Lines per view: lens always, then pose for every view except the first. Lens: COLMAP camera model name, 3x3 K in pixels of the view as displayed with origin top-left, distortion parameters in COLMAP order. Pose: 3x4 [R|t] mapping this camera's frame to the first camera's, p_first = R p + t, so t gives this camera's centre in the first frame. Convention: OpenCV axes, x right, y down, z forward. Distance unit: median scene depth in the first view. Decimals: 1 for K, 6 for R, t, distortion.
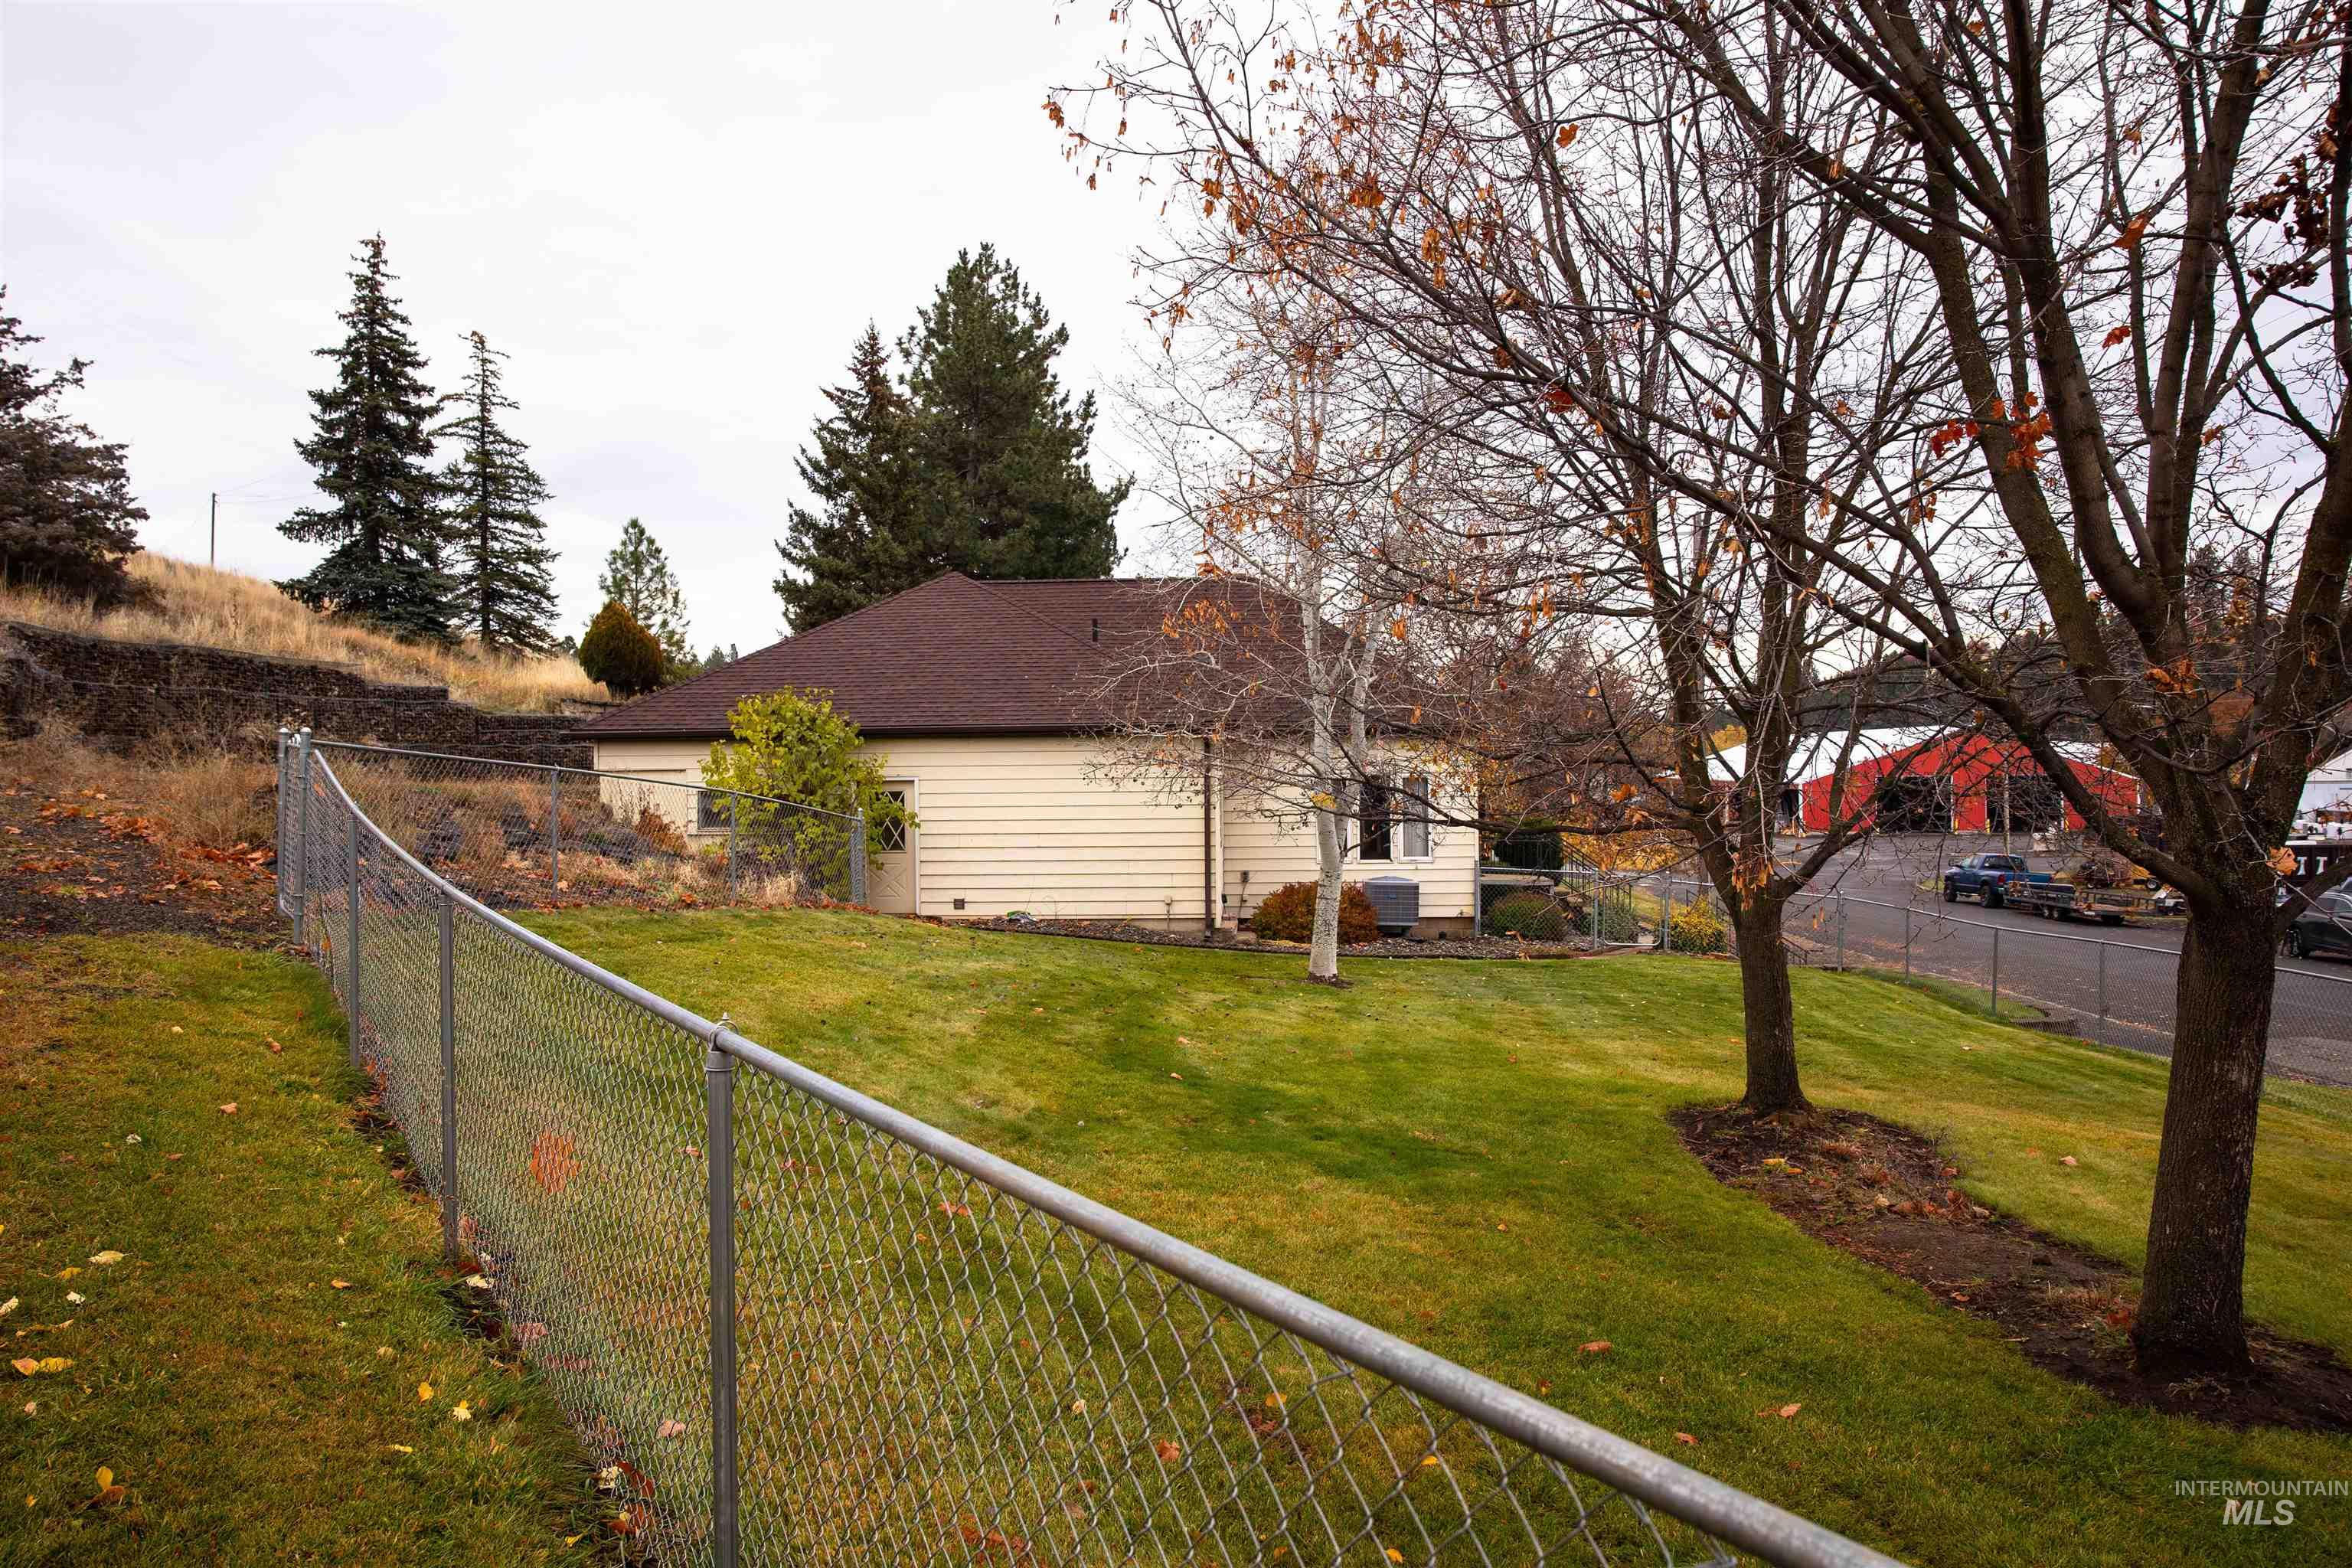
lens RADIAL K [[1832.4, 0, 1176.0], [0, 1832.4, 784.0], [0, 0, 1]] dist [-0.004351, -0.003121]
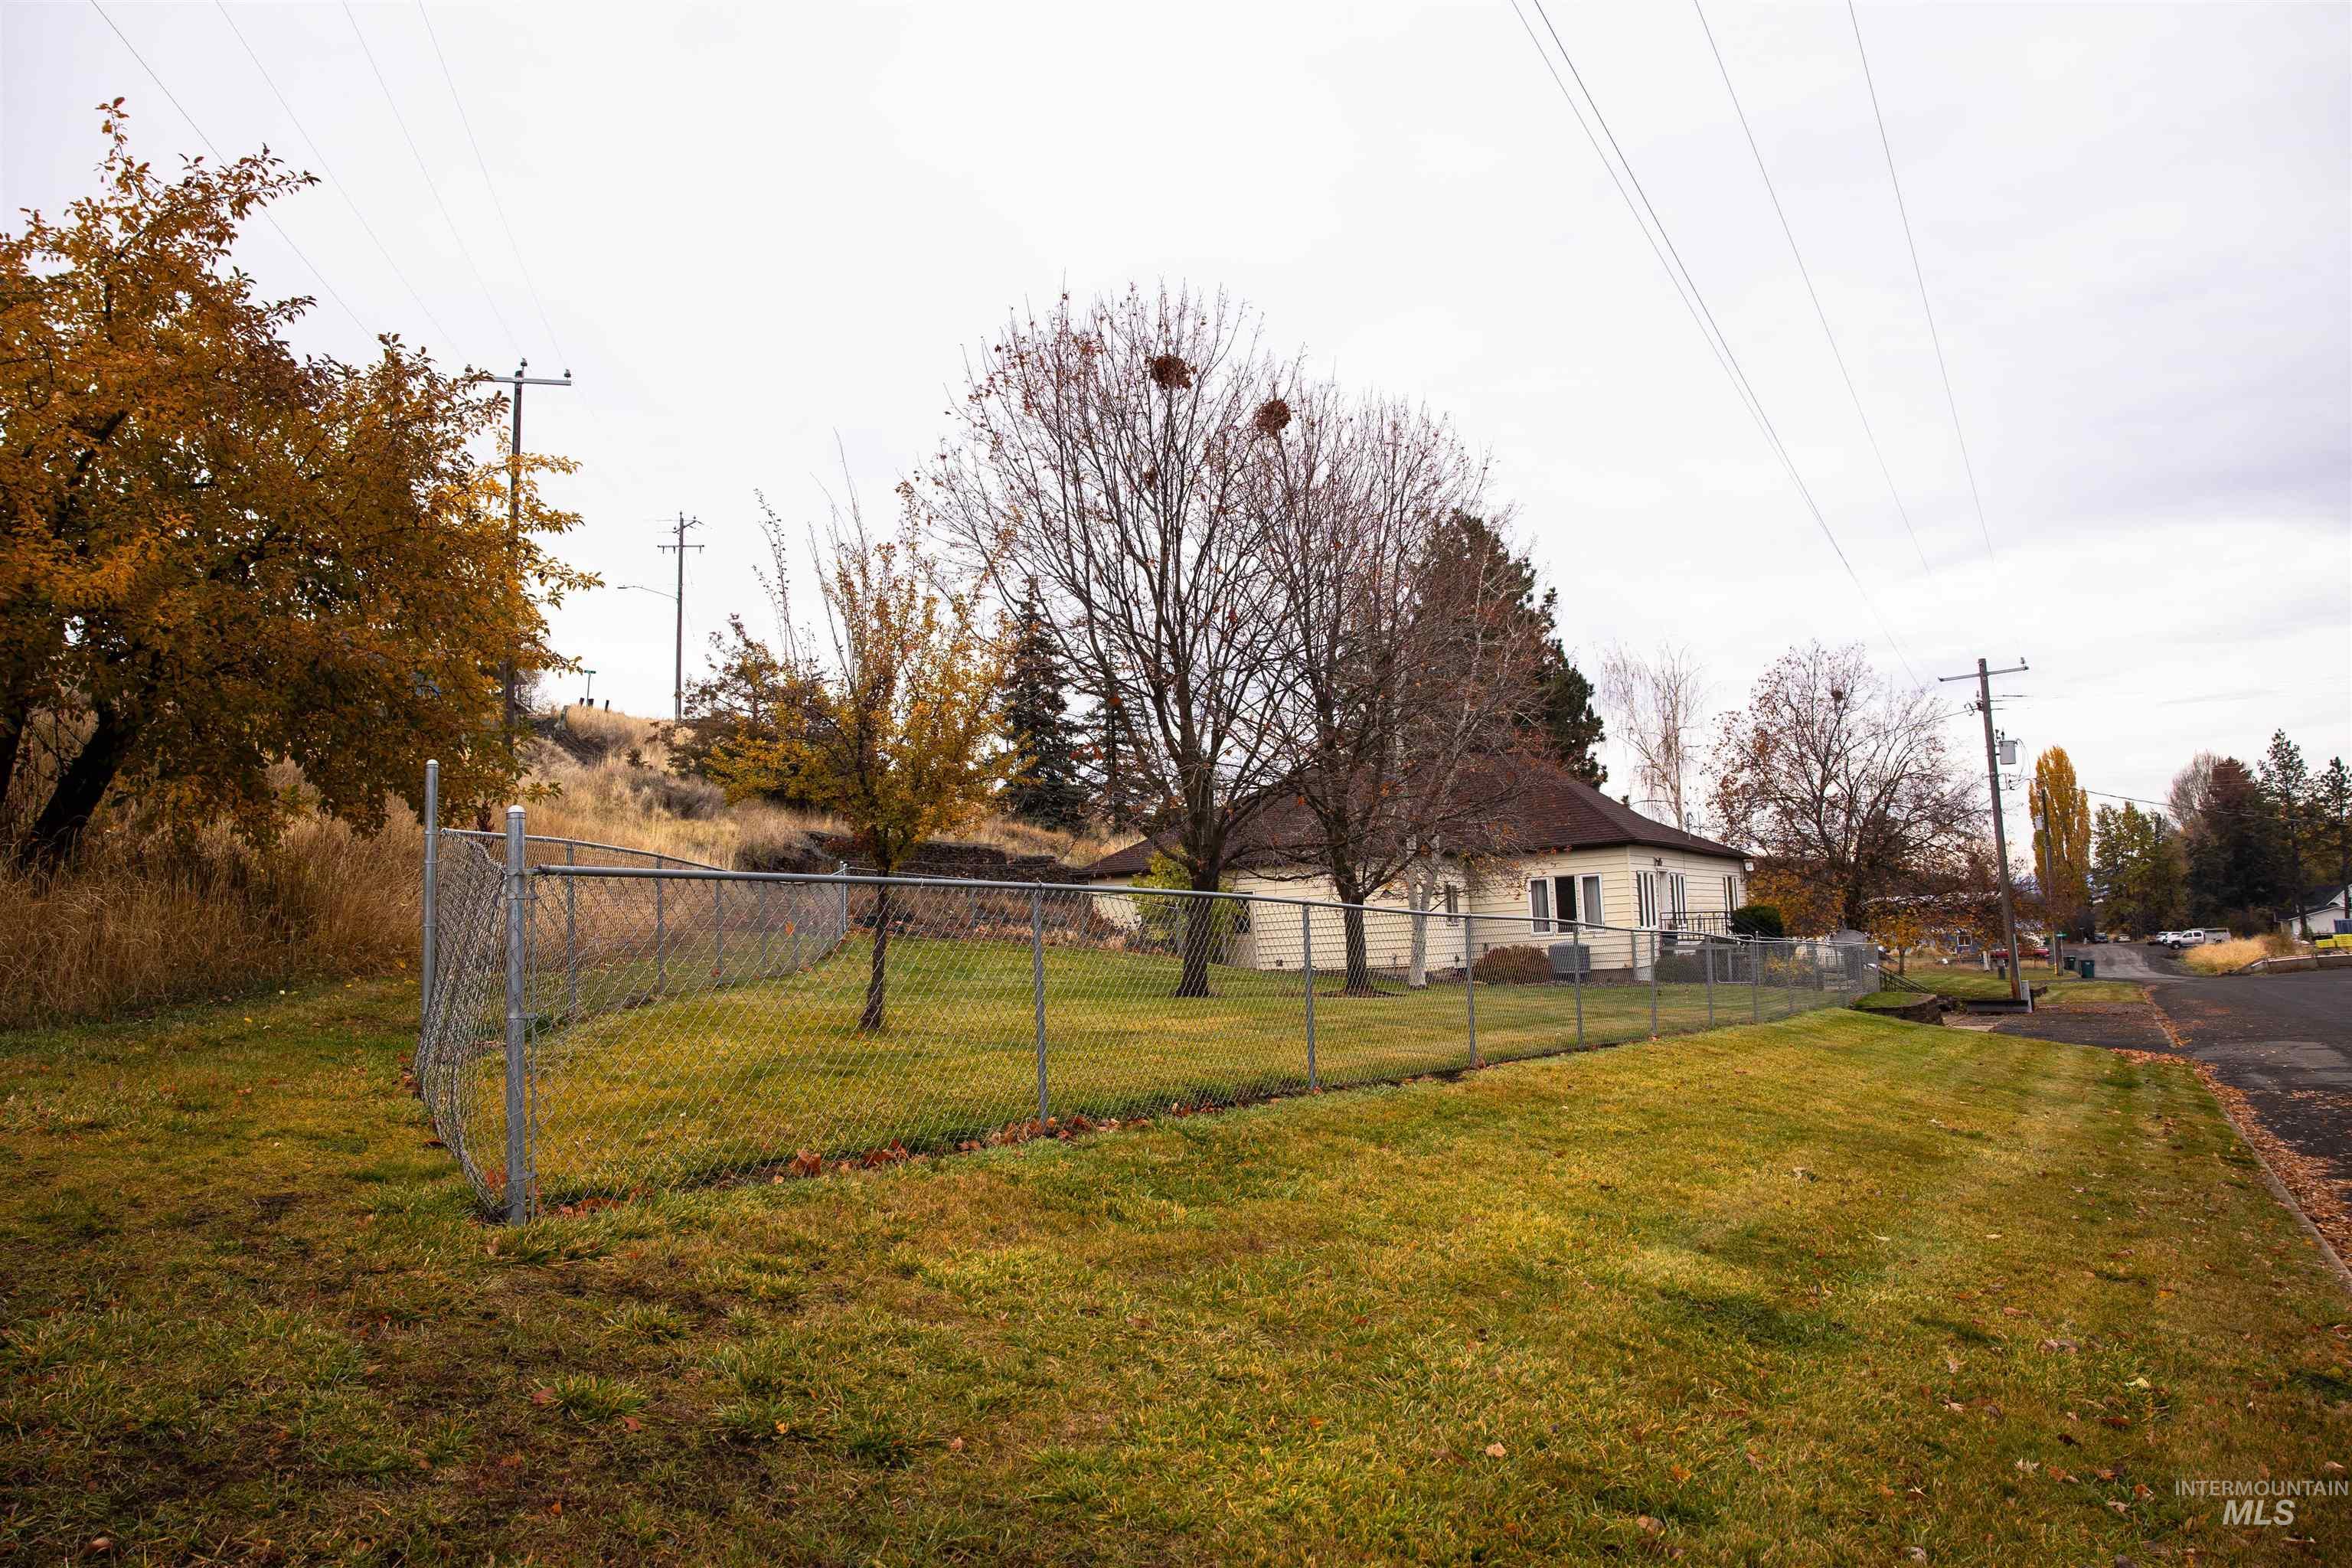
lens RADIAL K [[1577.3, 0, 1164.7], [0, 1577.3, 776.1], [0, 0, 1]] dist [-0.002196, 0.002030]
pose [[0.924869, -0.072434, -0.373323, 0.177535], [0.035465, 0.993843, -0.104969, 0.021999], [0.378628, 0.083843, 0.921744, -0.215119]]
